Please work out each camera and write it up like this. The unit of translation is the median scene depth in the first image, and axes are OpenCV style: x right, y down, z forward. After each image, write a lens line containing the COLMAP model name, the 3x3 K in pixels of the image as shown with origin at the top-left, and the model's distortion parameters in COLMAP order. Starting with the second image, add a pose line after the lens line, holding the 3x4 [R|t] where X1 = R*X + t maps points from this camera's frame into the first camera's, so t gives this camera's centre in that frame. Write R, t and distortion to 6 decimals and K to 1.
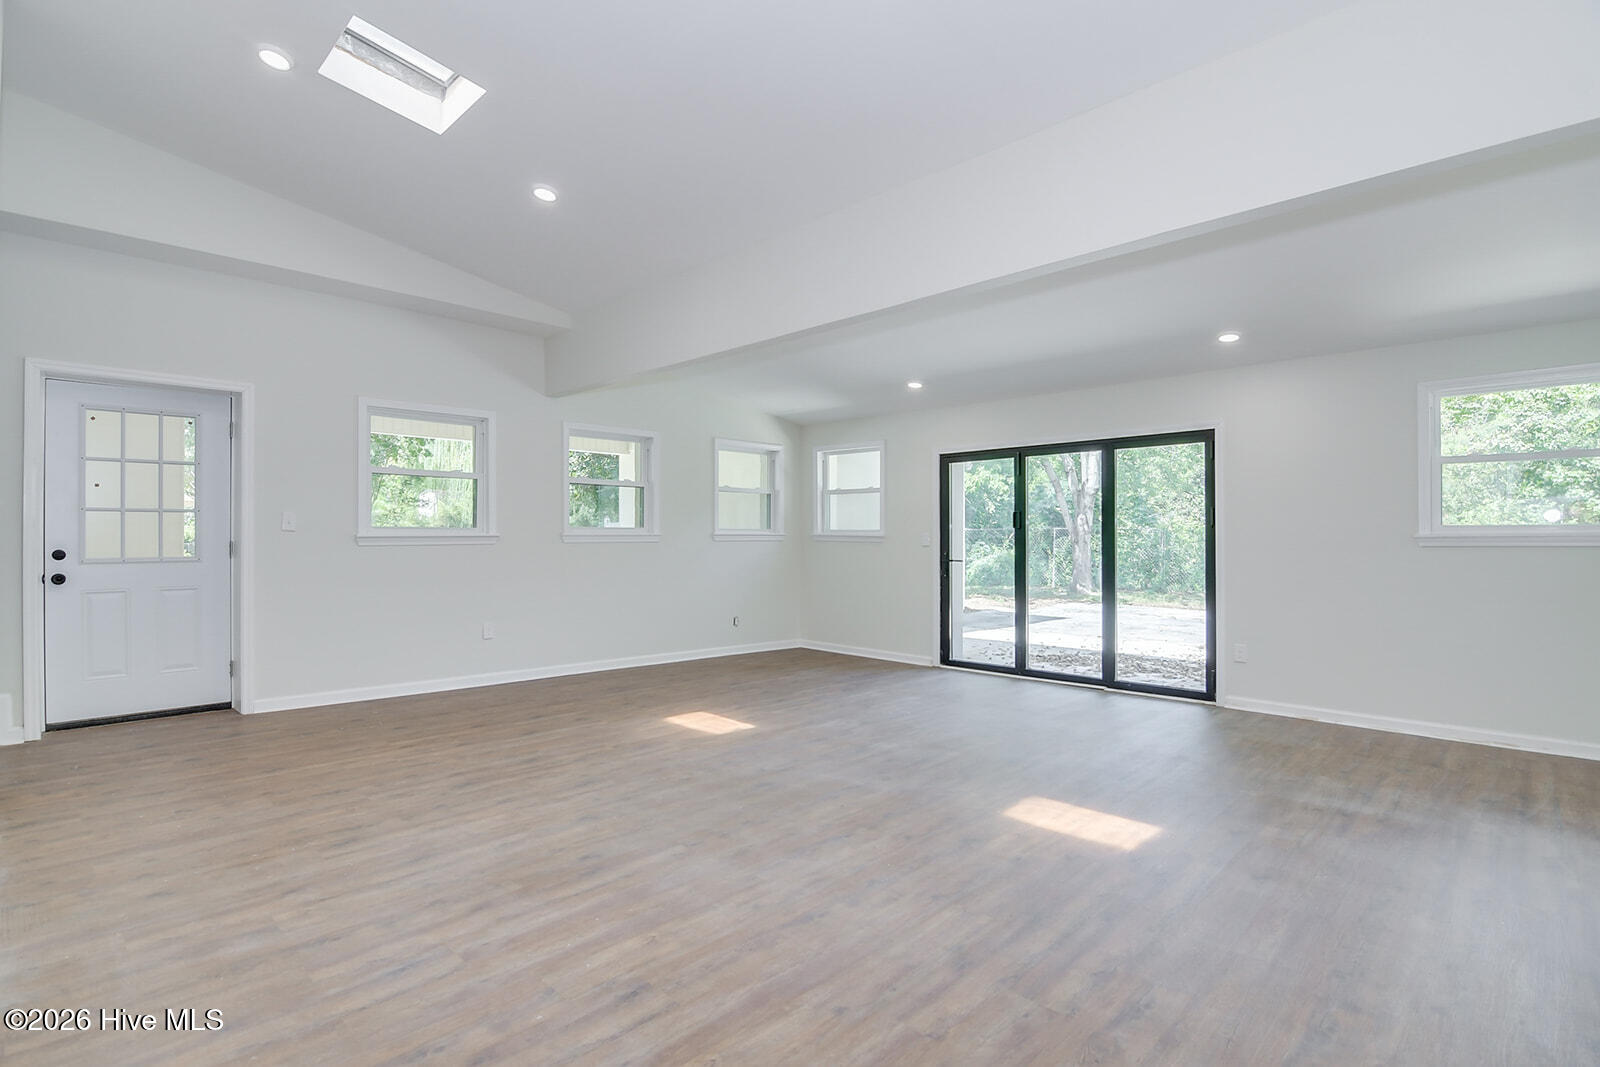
lens RADIAL K [[775.6, 0, 806.0], [0, 775.6, 538.8], [0, 0, 1]] dist [-0.006268, -0.006430]
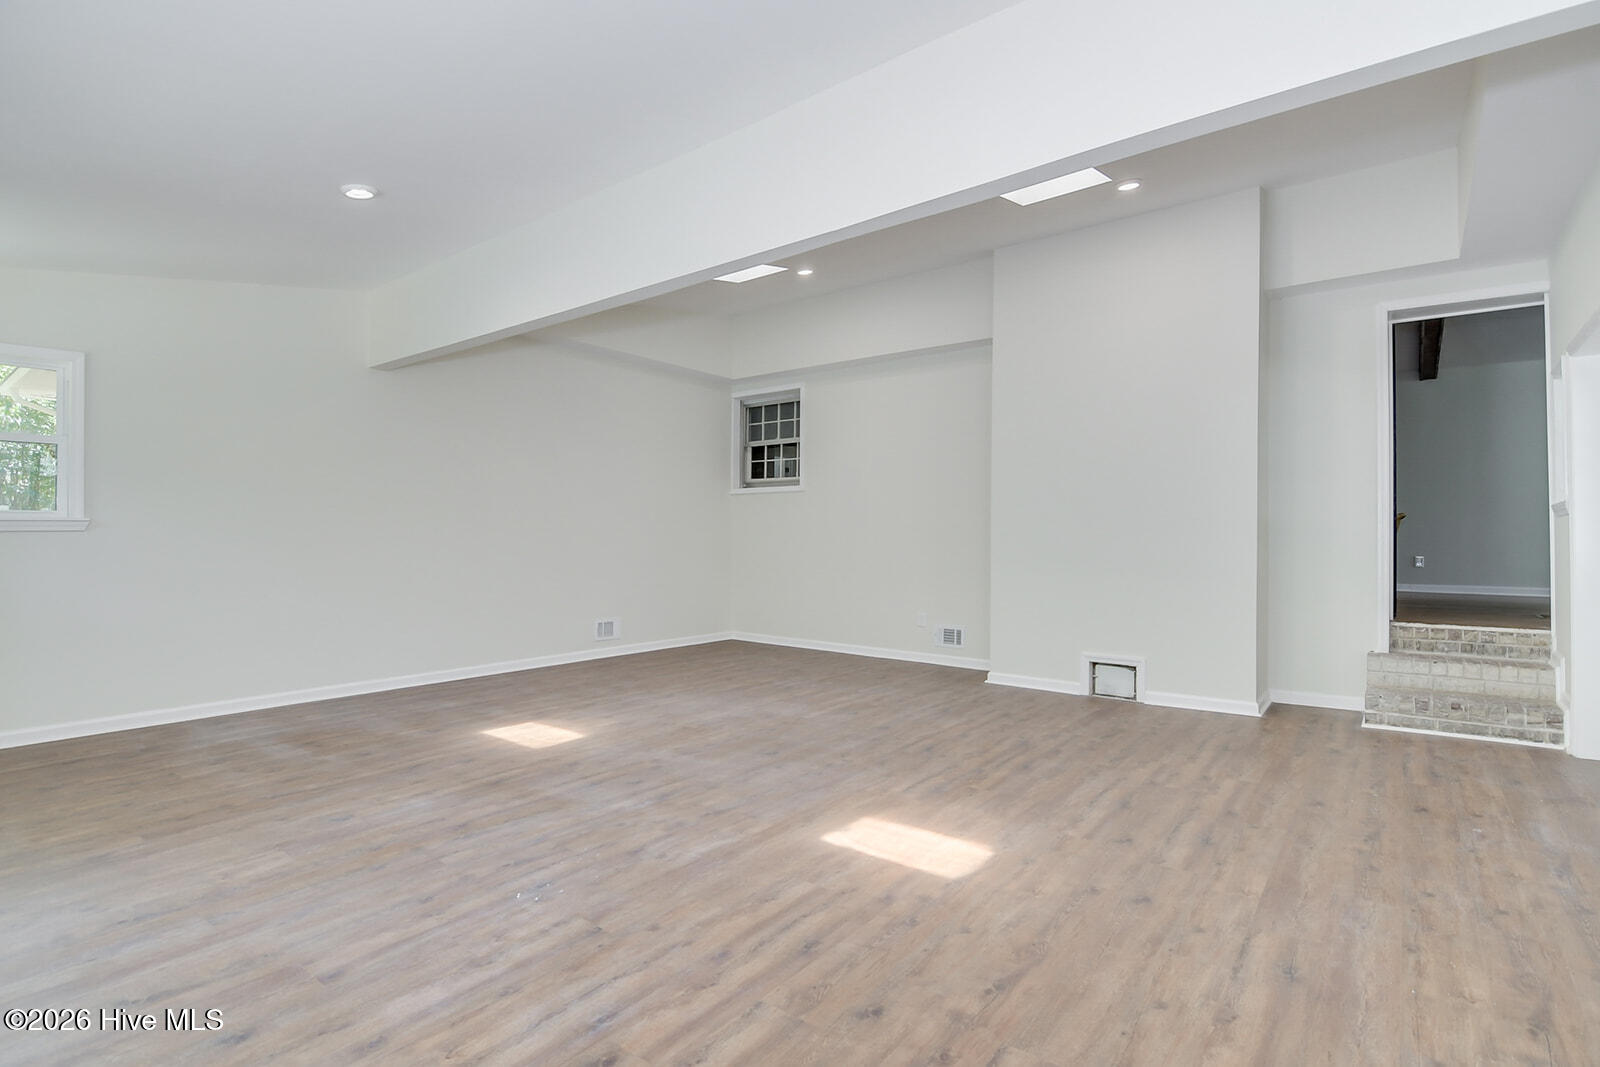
lens RADIAL K [[775.6, 0, 802.4], [0, 775.6, 531.4], [0, 0, 1]] dist [-0.006268, -0.006430]
pose [[-0.994645, -0.009066, -0.102950, 0.016139], [-0.007763, 0.999885, -0.013053, 0.012864], [0.103056, -0.012184, -0.994601, 1.900478]]
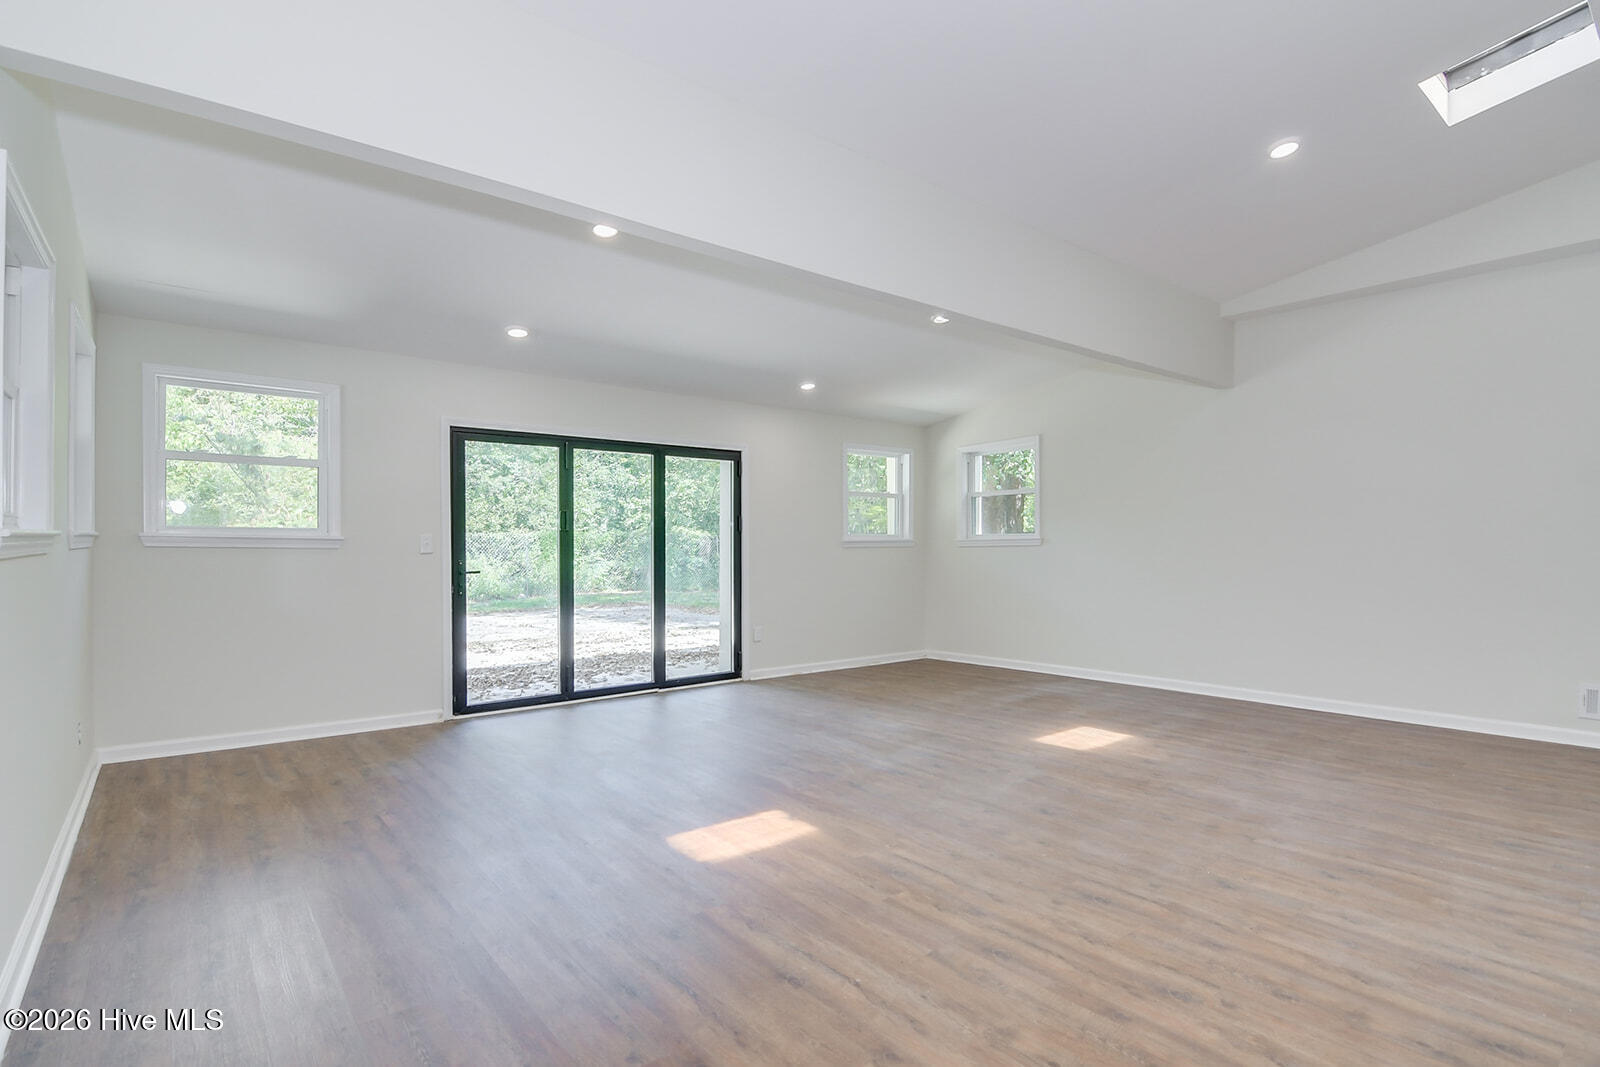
lens RADIAL K [[775.6, 0, 794.9], [0, 775.6, 536.0], [0, 0, 1]] dist [-0.006268, -0.006430]
pose [[0.122952, 0.004944, 0.992400, -0.910063], [-0.001538, 0.999987, -0.004791, -0.005758], [-0.992411, -0.000937, 0.122958, 1.065159]]
